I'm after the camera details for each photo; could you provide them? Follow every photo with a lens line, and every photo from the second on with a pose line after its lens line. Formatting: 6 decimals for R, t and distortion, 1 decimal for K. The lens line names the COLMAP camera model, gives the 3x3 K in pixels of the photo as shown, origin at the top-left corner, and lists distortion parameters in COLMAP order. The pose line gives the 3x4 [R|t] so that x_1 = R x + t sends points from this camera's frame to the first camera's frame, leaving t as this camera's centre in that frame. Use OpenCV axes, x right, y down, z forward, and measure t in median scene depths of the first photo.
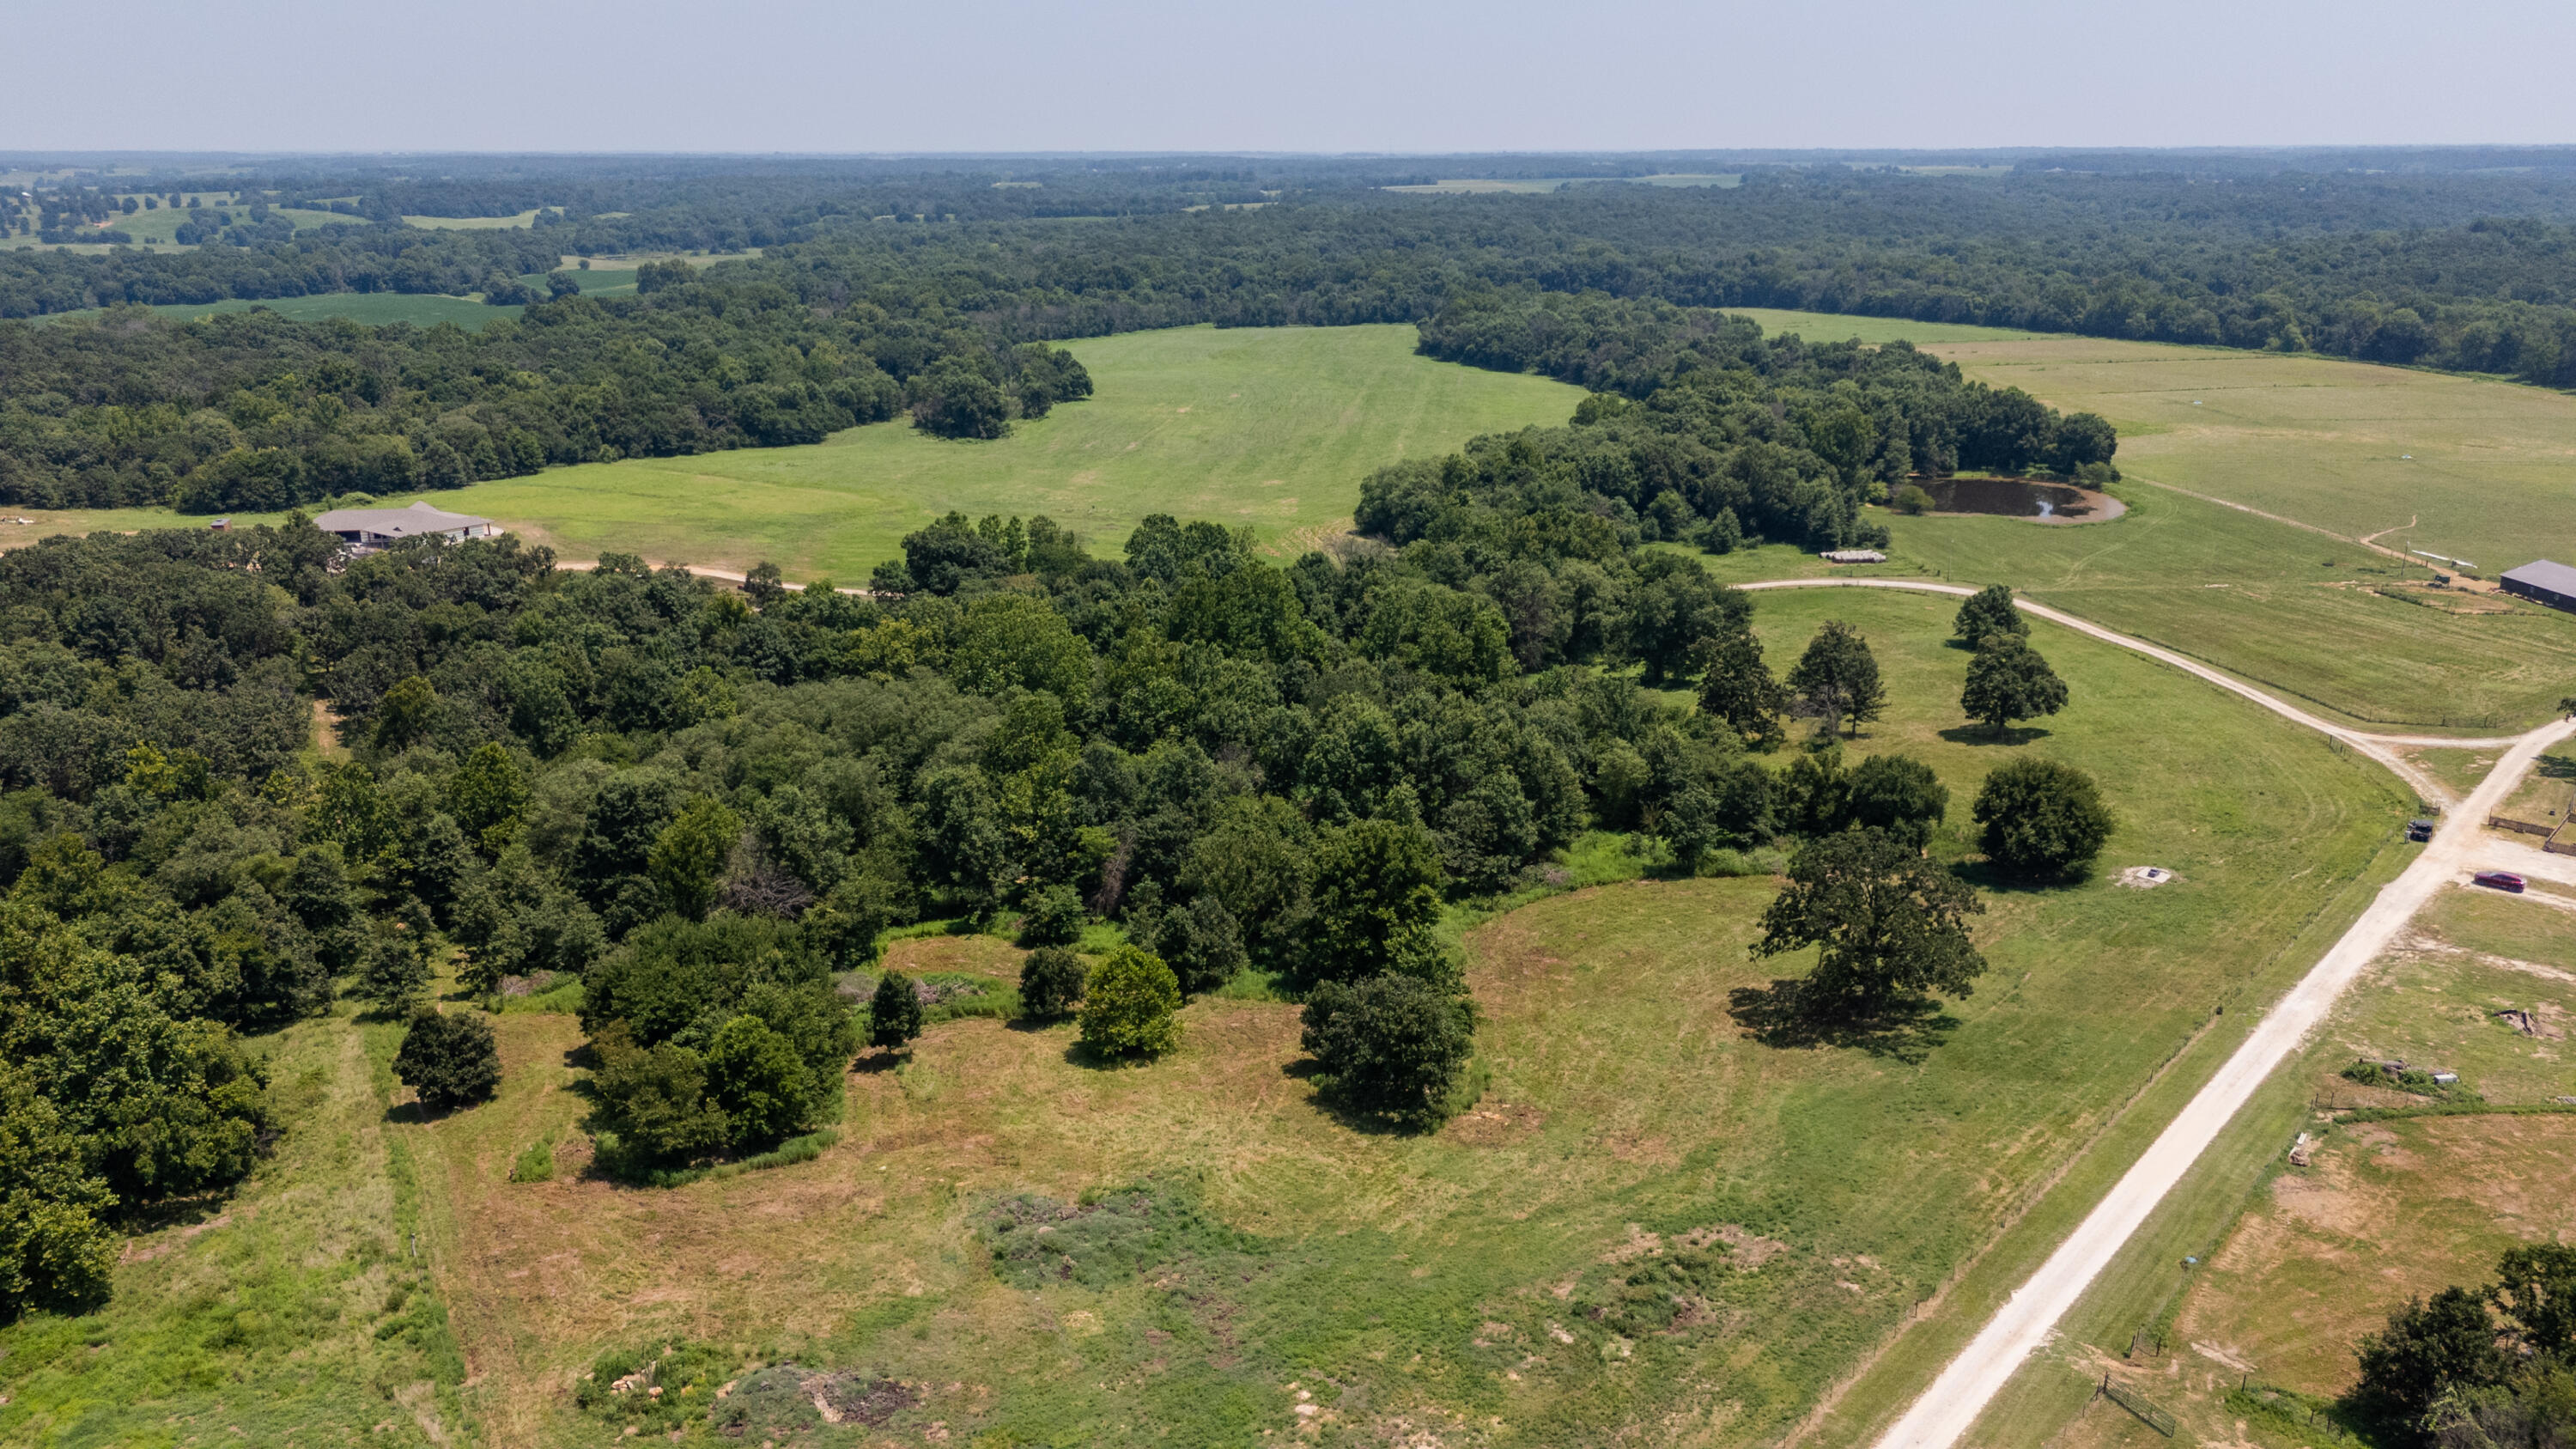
lens RADIAL K [[1900.6, 0, 1294.3], [0, 1900.6, 727.0], [0, 0, 1]] dist [0.064918, -0.059124]
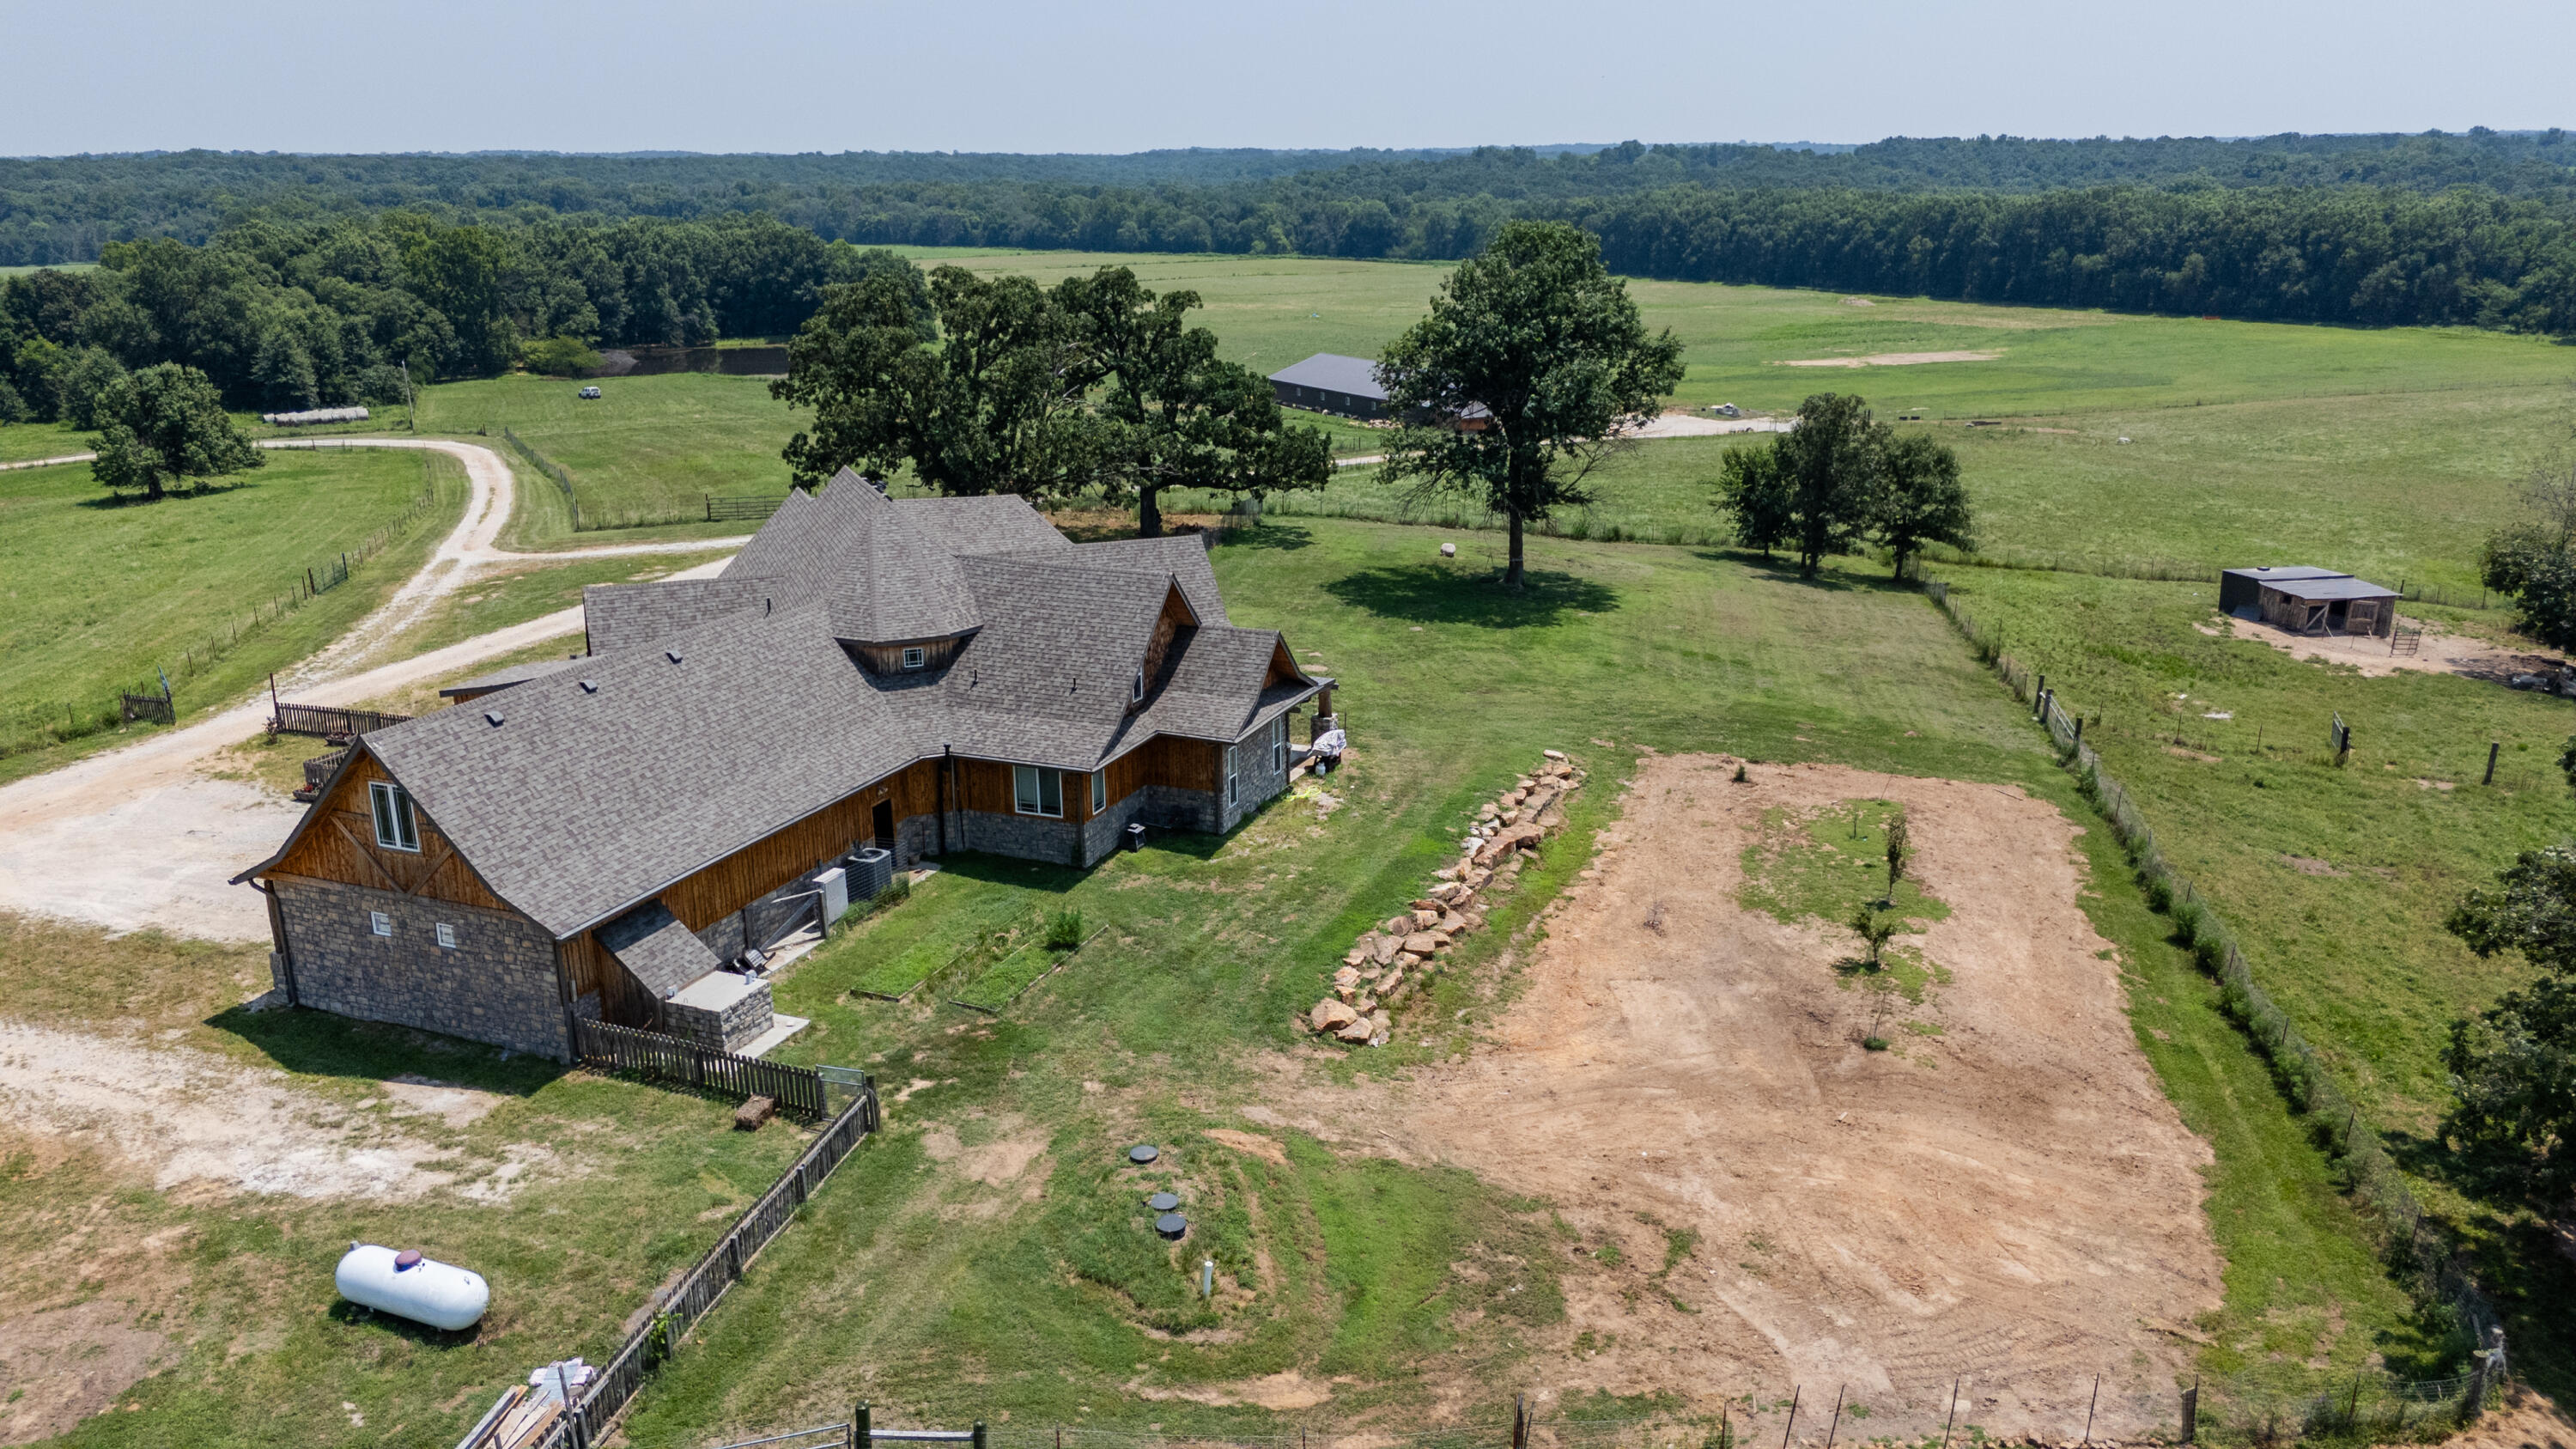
lens RADIAL K [[1900.6, 0, 1294.3], [0, 1900.6, 727.0], [0, 0, 1]] dist [0.064918, -0.059124]
pose [[0.920881, -0.117670, 0.371660, 0.179118], [0.121172, 0.992533, 0.014008, 0.017967], [-0.370533, 0.032135, 0.928263, 0.181085]]
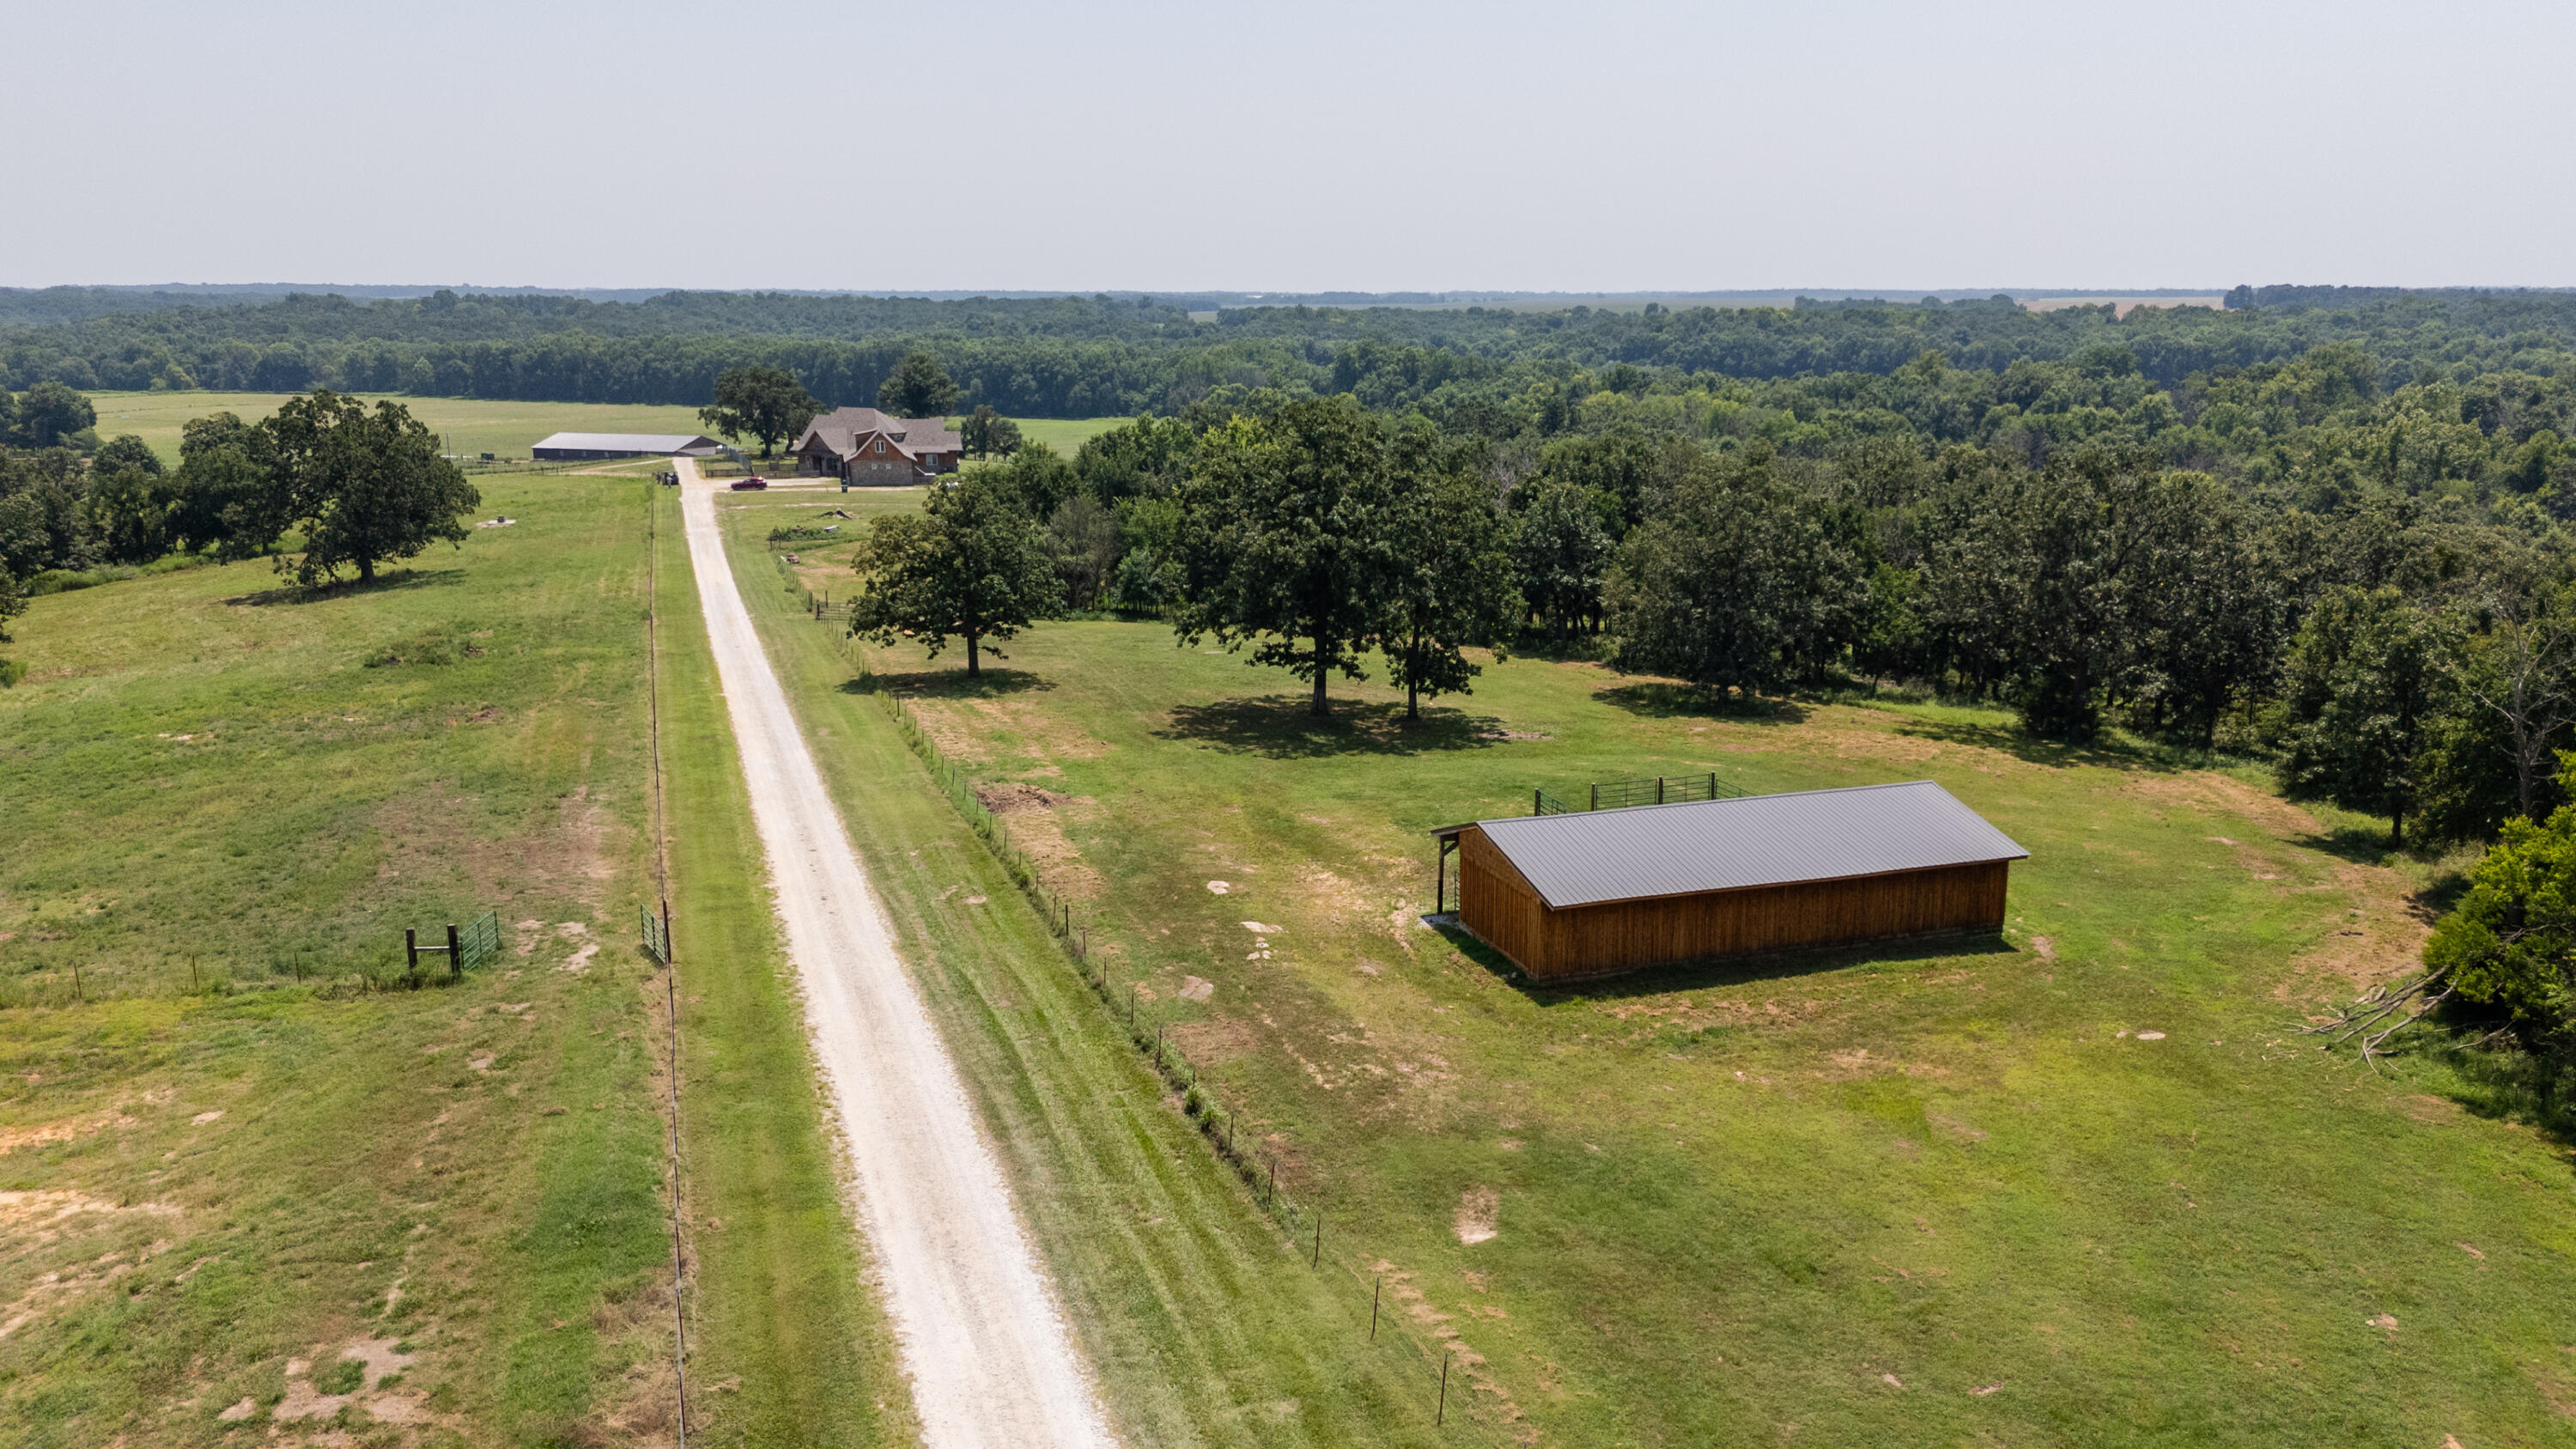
lens RADIAL K [[1906.3, 0, 1298.8], [0, 1906.3, 730.9], [0, 0, 1]] dist [0.062289, -0.065419]
pose [[0.509534, -0.188861, 0.839468, -0.067074], [0.250420, 0.965932, 0.065314, 0.060810], [-0.823204, 0.176940, 0.539469, 0.016209]]
